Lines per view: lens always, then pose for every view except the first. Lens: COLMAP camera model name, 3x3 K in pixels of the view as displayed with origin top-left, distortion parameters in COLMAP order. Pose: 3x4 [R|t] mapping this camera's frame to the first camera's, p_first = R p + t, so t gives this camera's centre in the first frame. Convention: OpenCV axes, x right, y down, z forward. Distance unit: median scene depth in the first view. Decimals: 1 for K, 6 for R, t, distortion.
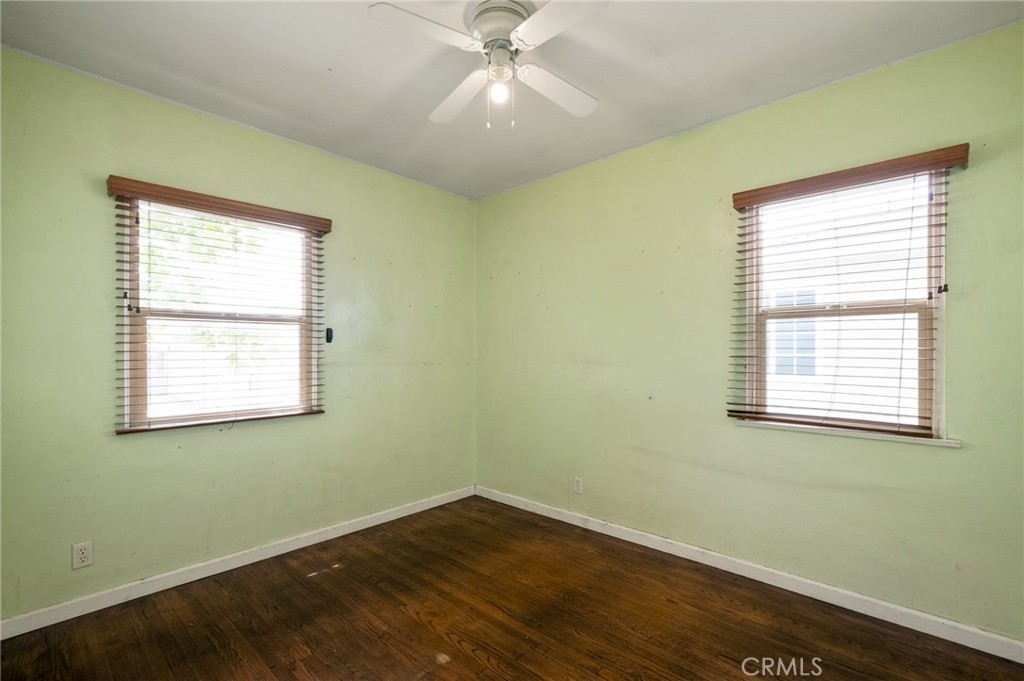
lens RADIAL K [[462.9, 0, 512.3], [0, 462.9, 344.7], [0, 0, 1]] dist [-0.002773, -0.000353]
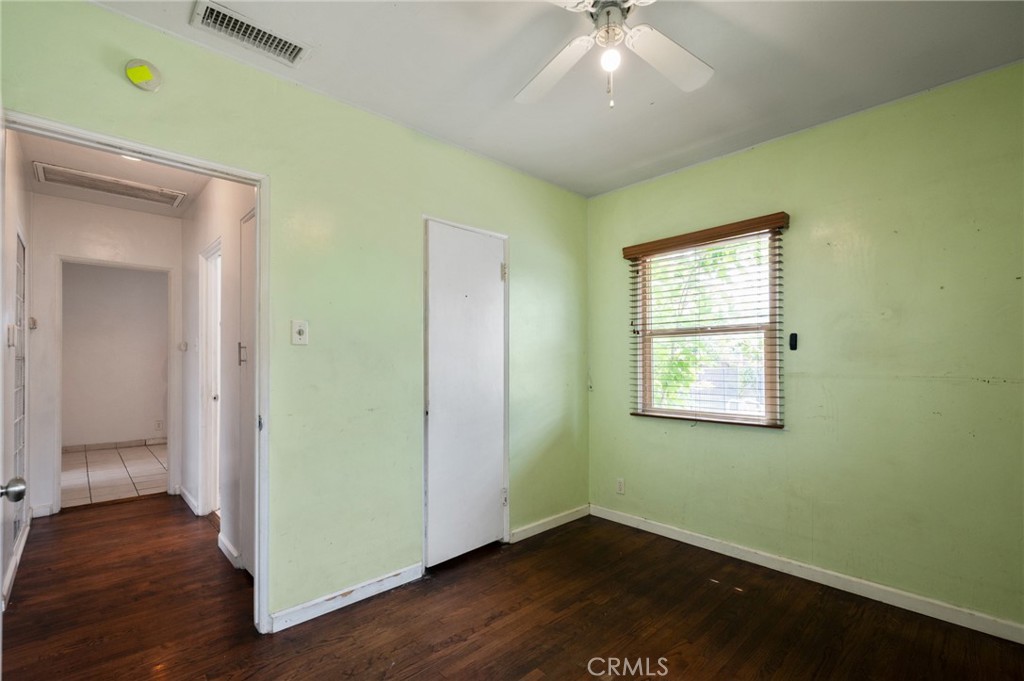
lens RADIAL K [[462.9, 0, 512.3], [0, 462.9, 344.7], [0, 0, 1]] dist [-0.002773, -0.000353]
pose [[-0.081927, -0.029863, -0.996191, 0.544505], [0.022016, 0.999253, -0.031766, 0.001413], [0.996395, -0.024535, -0.081208, 0.566360]]
